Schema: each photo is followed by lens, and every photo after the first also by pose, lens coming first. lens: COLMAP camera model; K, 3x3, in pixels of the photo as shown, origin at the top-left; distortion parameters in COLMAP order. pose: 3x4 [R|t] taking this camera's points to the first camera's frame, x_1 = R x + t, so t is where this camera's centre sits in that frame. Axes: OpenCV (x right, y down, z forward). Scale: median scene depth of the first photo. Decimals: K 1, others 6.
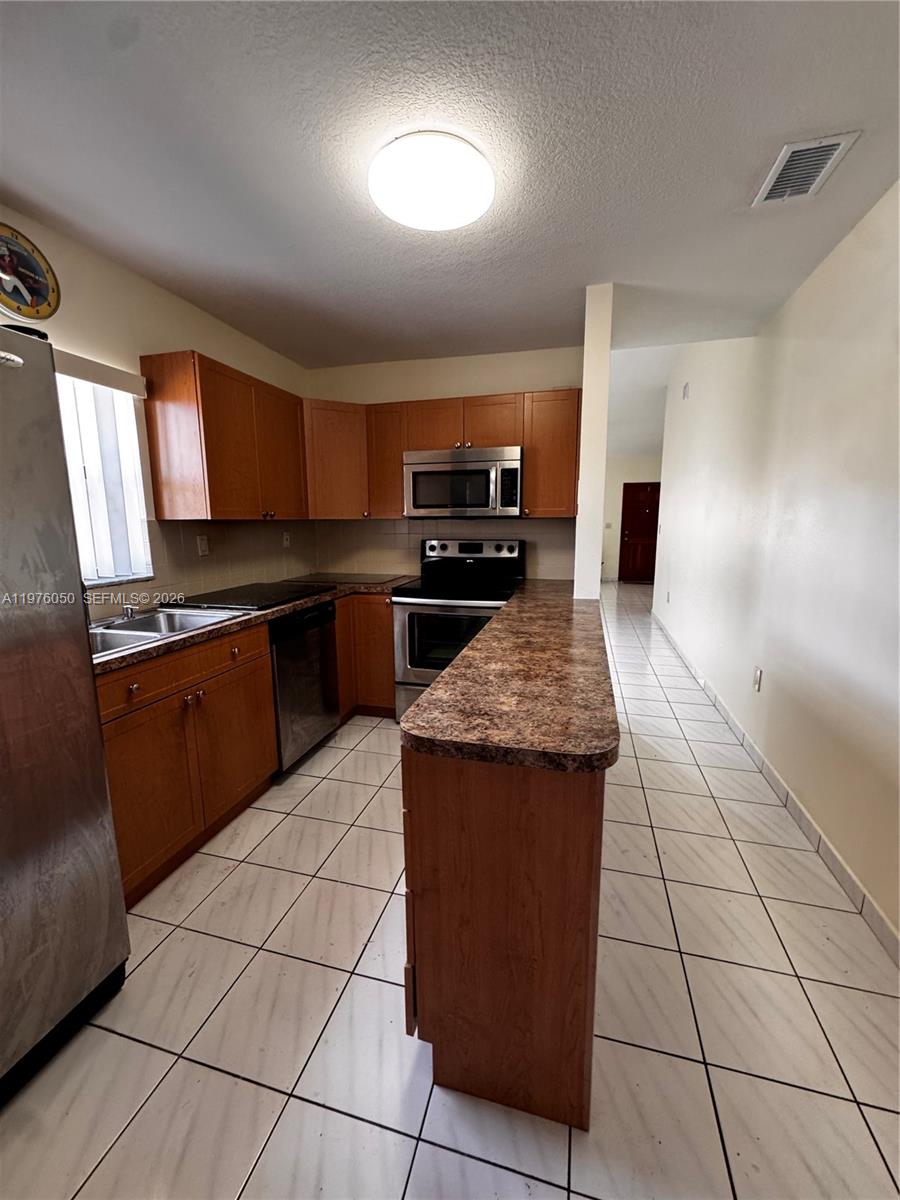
lens RADIAL K [[480.8, 0, 450.7], [0, 480.8, 600.4], [0, 0, 1]] dist [-0.004264, 0.000571]
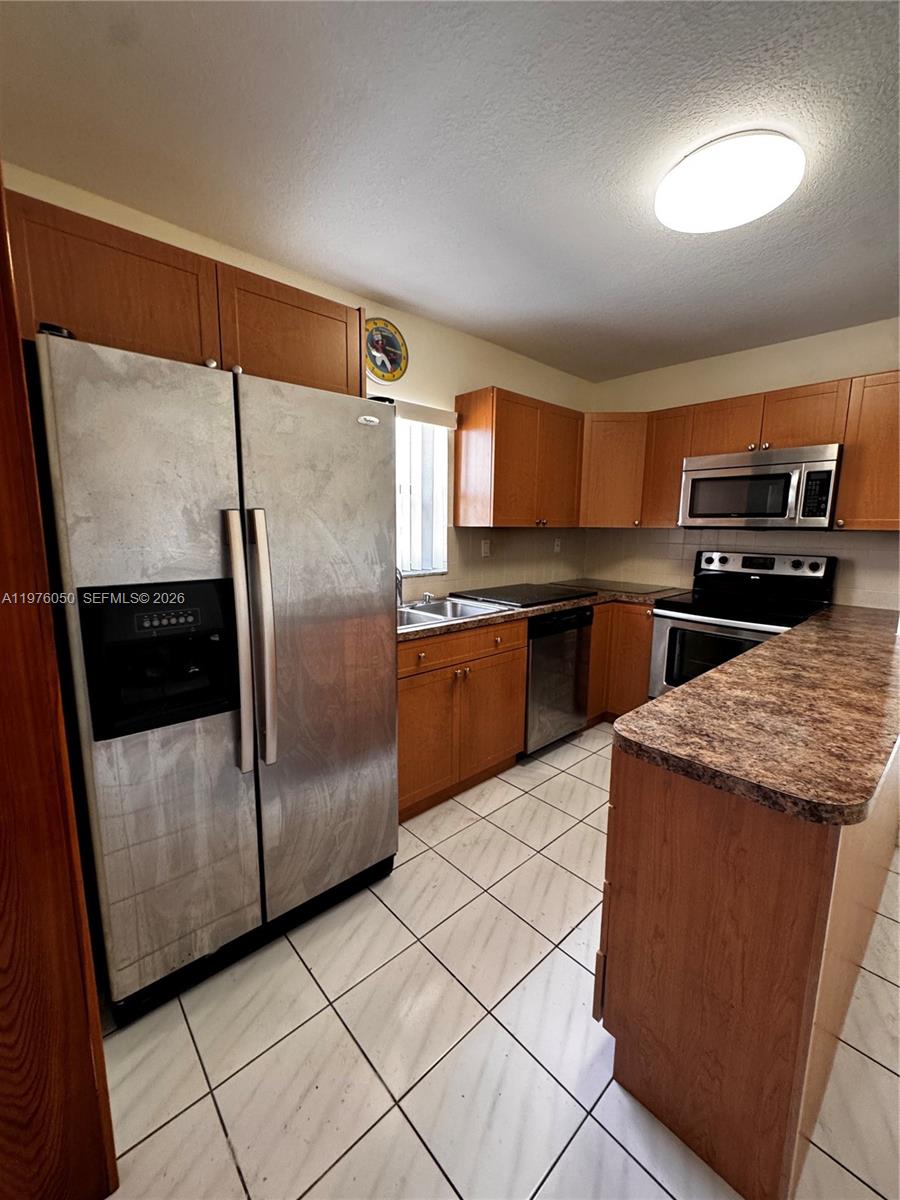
lens RADIAL K [[480.8, 0, 450.7], [0, 480.8, 600.4], [0, 0, 1]] dist [-0.004264, 0.000571]
pose [[0.842684, 0.097102, -0.529580, 0.057483], [-0.102586, 0.994540, 0.019117, -0.000469], [0.528545, 0.038217, 0.848045, -0.050613]]
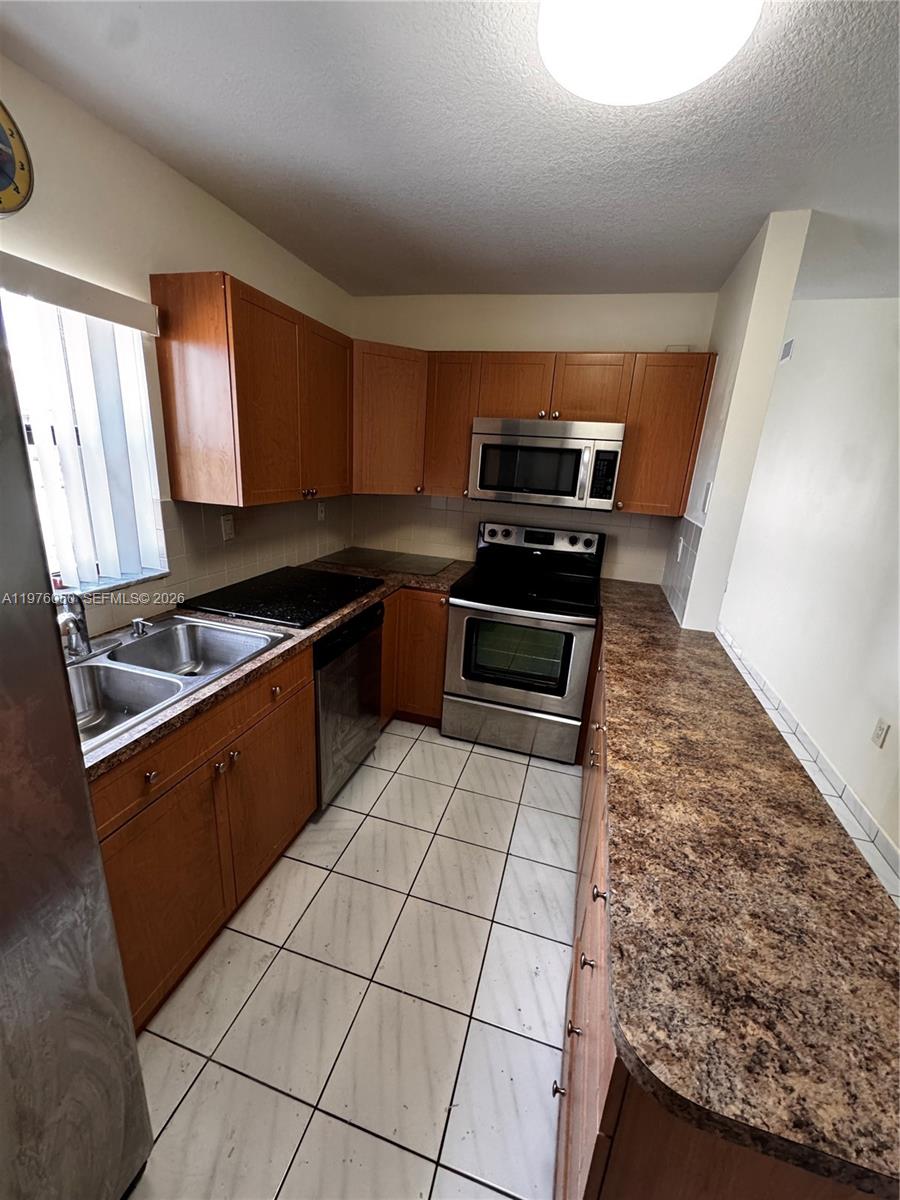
lens RADIAL K [[480.8, 0, 450.7], [0, 480.8, 600.4], [0, 0, 1]] dist [-0.004264, 0.000571]
pose [[0.997530, 0.070242, -0.000606, -0.153266], [-0.069601, 0.989511, 0.126583, -0.140025], [0.009491, -0.126228, 0.991956, 0.214473]]
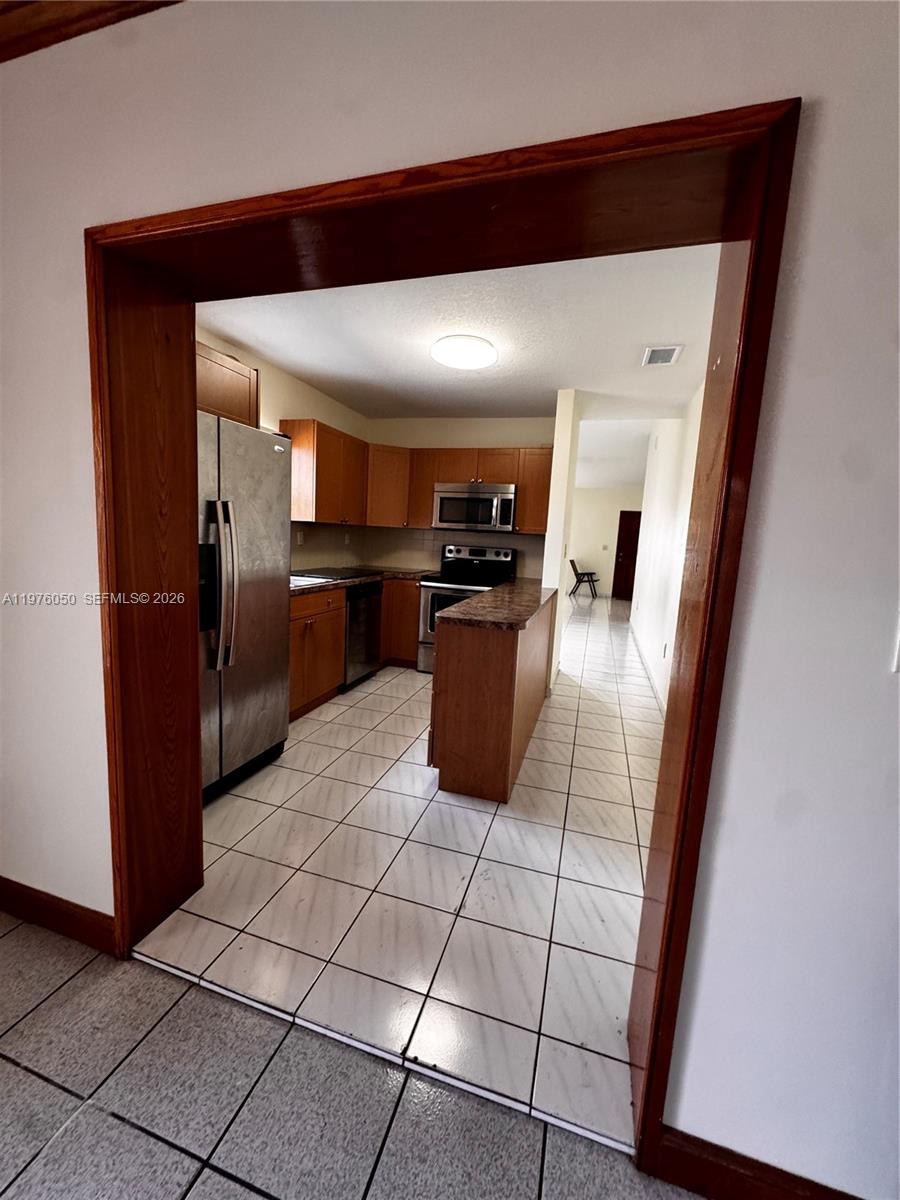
lens RADIAL K [[480.8, 0, 450.7], [0, 480.8, 600.4], [0, 0, 1]] dist [-0.004264, 0.000571]
pose [[0.997749, 0.062373, -0.024631, 0.009436], [-0.063110, 0.997545, -0.030359, 0.113034], [0.022677, 0.031845, 0.999236, -0.580118]]
